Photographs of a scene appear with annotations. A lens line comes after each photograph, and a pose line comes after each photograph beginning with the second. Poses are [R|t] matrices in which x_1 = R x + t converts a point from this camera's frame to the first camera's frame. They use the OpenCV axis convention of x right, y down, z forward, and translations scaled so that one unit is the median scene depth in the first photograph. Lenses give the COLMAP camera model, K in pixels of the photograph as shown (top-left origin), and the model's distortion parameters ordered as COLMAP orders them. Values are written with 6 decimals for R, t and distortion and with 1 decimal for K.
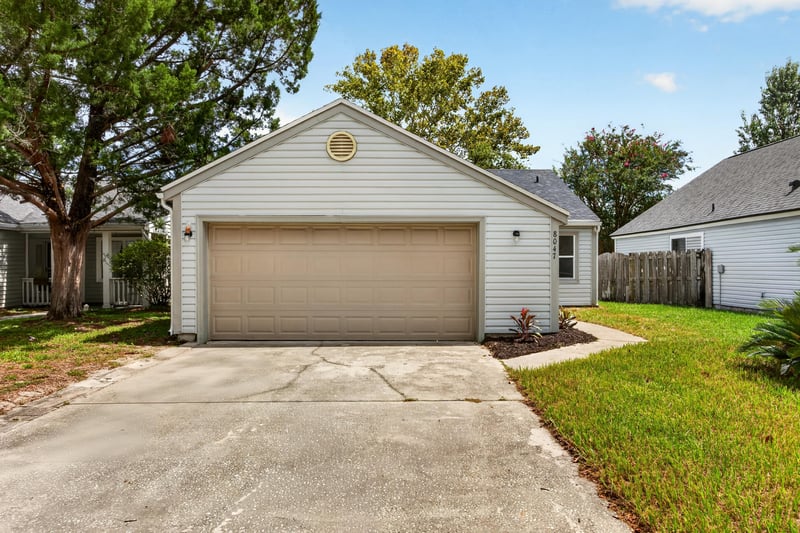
lens RADIAL K [[468.9, 0, 397.3], [0, 468.9, 269.9], [0, 0, 1]] dist [-0.004739, 0.001321]
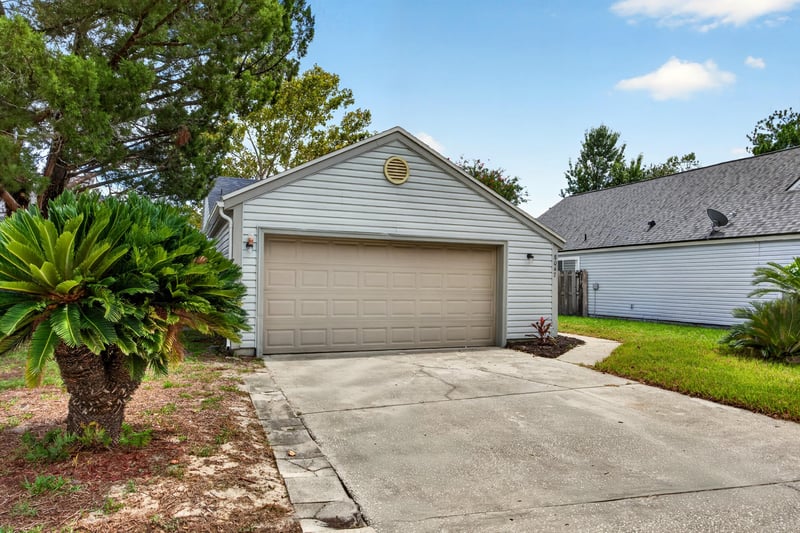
lens RADIAL K [[468.9, 0, 397.3], [0, 468.9, 269.9], [0, 0, 1]] dist [-0.004739, 0.001321]
pose [[0.940160, 0.022181, 0.340011, -0.475476], [-0.012125, 0.999425, -0.031670, 0.001917], [-0.340518, 0.025652, 0.939888, -0.019515]]
